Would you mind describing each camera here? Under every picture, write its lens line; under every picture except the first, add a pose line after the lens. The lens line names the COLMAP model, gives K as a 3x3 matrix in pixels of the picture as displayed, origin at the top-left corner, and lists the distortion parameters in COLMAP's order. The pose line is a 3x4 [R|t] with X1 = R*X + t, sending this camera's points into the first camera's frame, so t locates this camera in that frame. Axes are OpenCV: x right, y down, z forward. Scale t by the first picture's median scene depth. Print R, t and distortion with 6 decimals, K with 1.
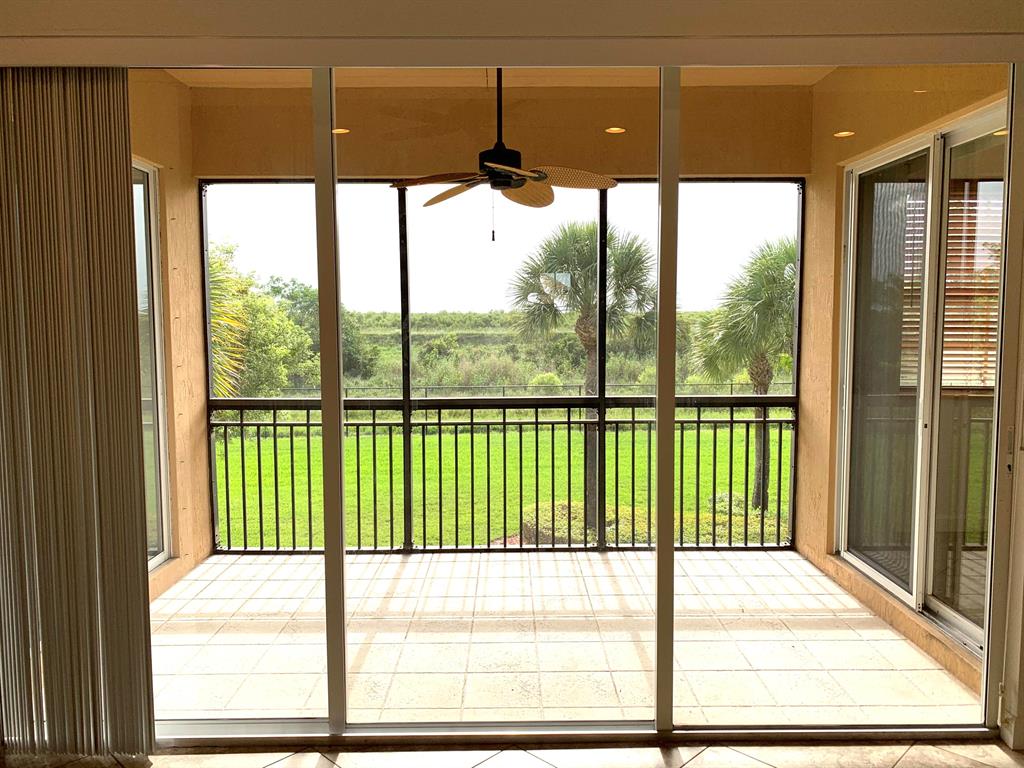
lens RADIAL K [[784.2, 0, 499.4], [0, 784.2, 372.8], [0, 0, 1]] dist [0.036790, -0.052674]
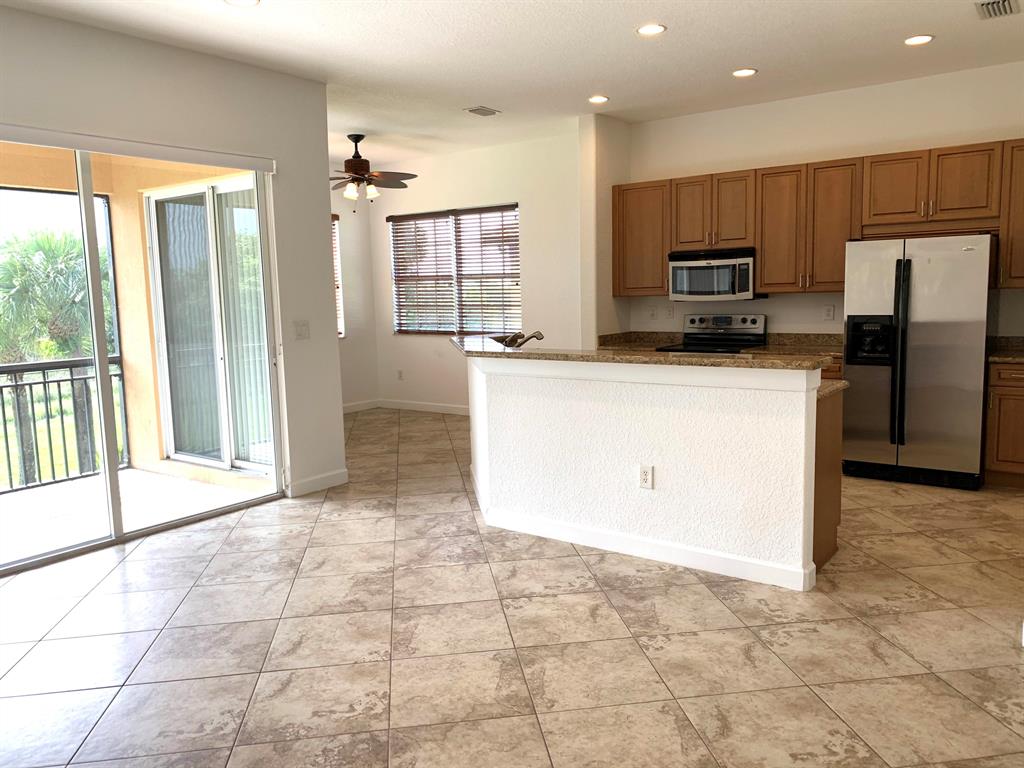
lens RADIAL K [[784.2, 0, 518.0], [0, 784.2, 387.1], [0, 0, 1]] dist [0.036790, -0.052674]
pose [[0.592538, -0.109588, 0.798053, -0.367018], [0.082633, 0.993746, 0.075107, 0.044451], [-0.801293, 0.021442, 0.597888, -0.433878]]
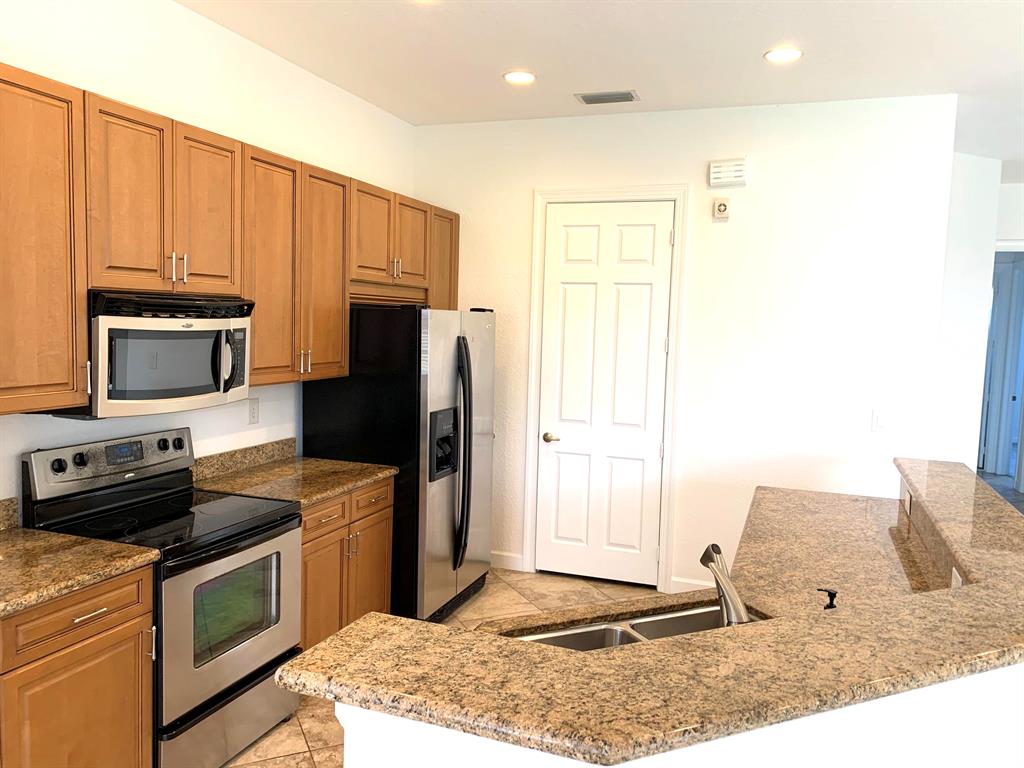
lens RADIAL K [[784.2, 0, 519.5], [0, 784.2, 383.2], [0, 0, 1]] dist [0.036790, -0.052674]
pose [[-0.943792, -0.054951, 0.325939, 0.546242], [-0.004721, 0.988224, 0.152938, -0.093207], [-0.330505, 0.142803, -0.932938, 0.629319]]
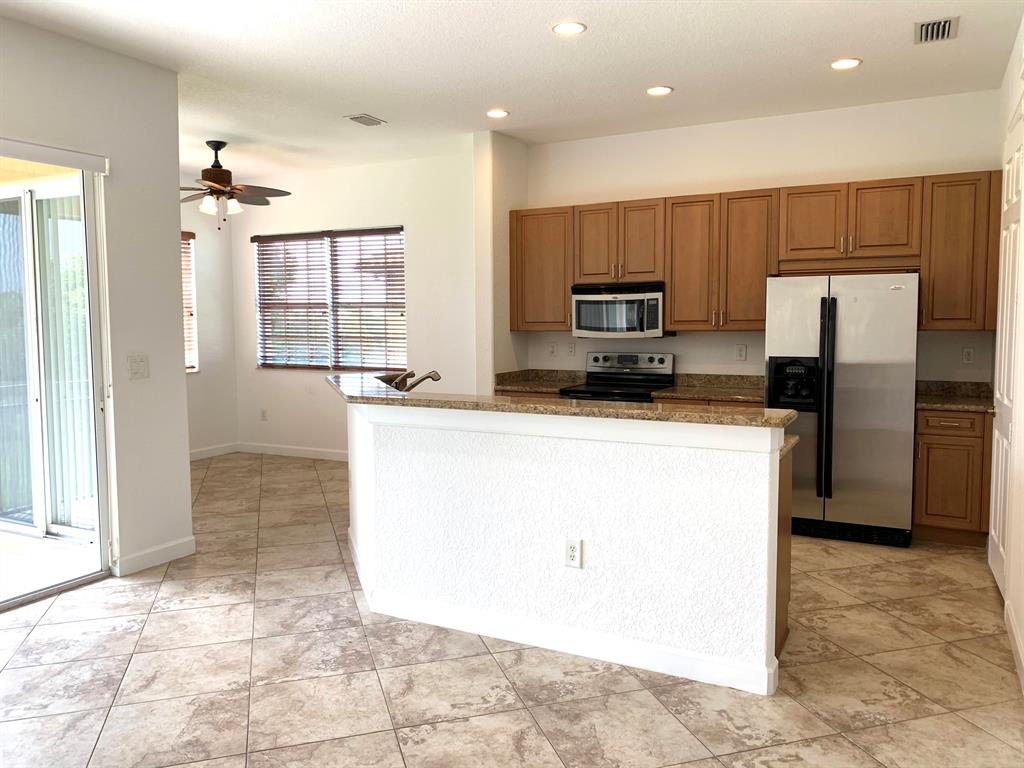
lens RADIAL K [[784.2, 0, 507.9], [0, 784.2, 374.1], [0, 0, 1]] dist [0.036790, -0.052674]
pose [[0.465629, -0.060156, 0.882933, -0.243737], [0.070926, 0.997014, 0.030525, 0.032044], [-0.882133, 0.048410, 0.468505, -0.312610]]
